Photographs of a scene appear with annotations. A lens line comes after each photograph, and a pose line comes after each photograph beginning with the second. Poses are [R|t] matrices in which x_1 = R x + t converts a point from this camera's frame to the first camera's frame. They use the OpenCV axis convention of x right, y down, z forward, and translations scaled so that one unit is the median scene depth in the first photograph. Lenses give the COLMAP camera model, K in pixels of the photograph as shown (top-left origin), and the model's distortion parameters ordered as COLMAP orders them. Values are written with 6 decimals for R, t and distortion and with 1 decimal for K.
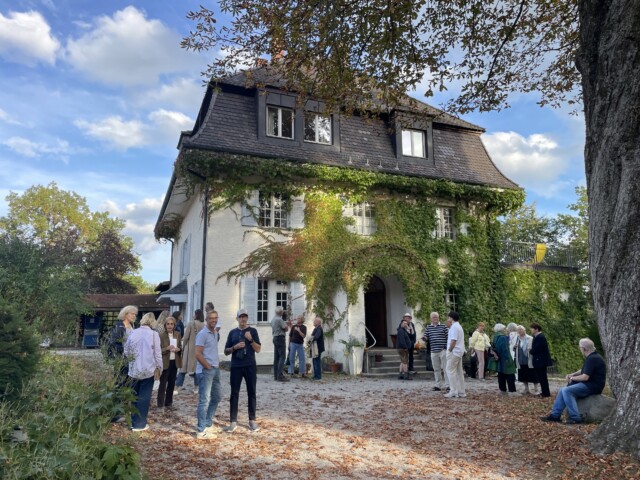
lens RADIAL K [[482.9, 0, 321.4], [0, 482.9, 239.5], [0, 0, 1]] dist [0.067760, -0.082577]
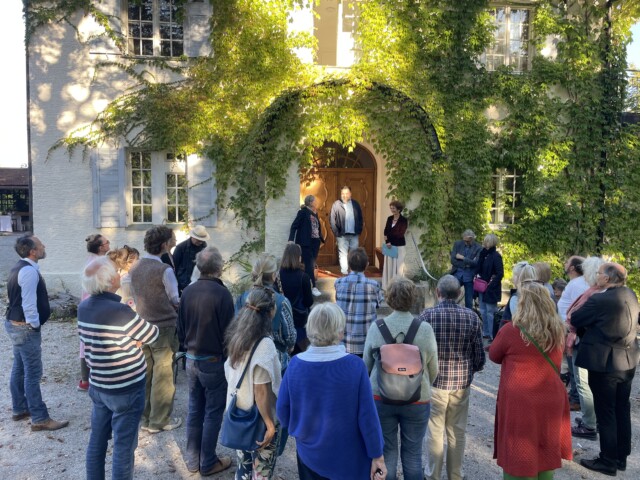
lens RADIAL K [[482.9, 0, 323.9], [0, 482.9, 235.5], [0, 0, 1]] dist [0.067760, -0.082577]
pose [[0.963938, 0.038015, -0.263398, 0.216592], [0.030106, 0.967815, 0.249855, 0.035680], [0.264419, -0.248775, 0.931769, 0.424801]]
